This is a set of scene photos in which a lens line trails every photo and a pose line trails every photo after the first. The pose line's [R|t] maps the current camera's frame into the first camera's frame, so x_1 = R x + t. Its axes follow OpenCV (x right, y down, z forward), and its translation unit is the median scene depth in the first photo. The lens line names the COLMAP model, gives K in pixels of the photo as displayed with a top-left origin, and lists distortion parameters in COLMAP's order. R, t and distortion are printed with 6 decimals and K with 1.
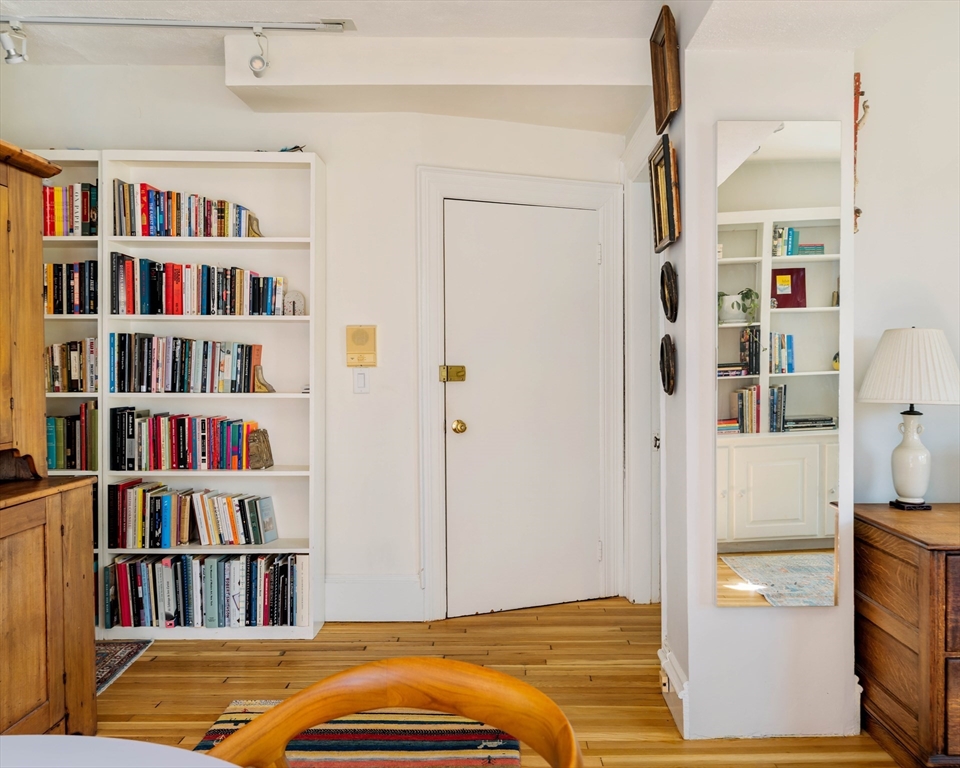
lens RADIAL K [[857.3, 0, 483.3], [0, 857.3, 374.3], [0, 0, 1]] dist [0.004719, -0.005584]
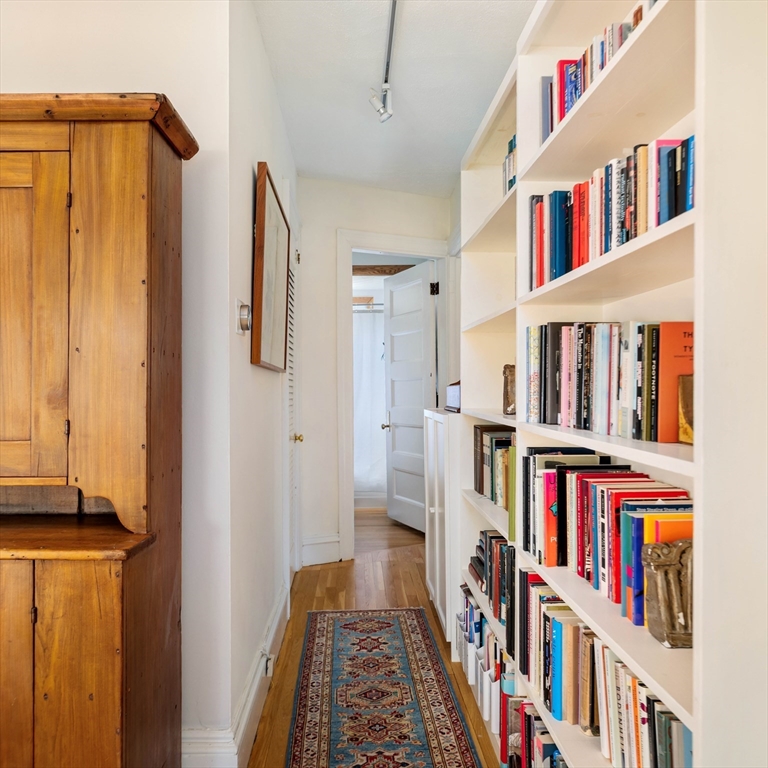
lens RADIAL K [[635.1, 0, 383.2], [0, 635.1, 383.0], [0, 0, 1]] dist [-0.005374, -0.001401]
pose [[0.031221, -0.004905, -0.999500, 0.032307], [-0.008077, 0.999954, -0.005160, -0.005131], [0.999480, 0.008234, 0.031180, 1.230262]]
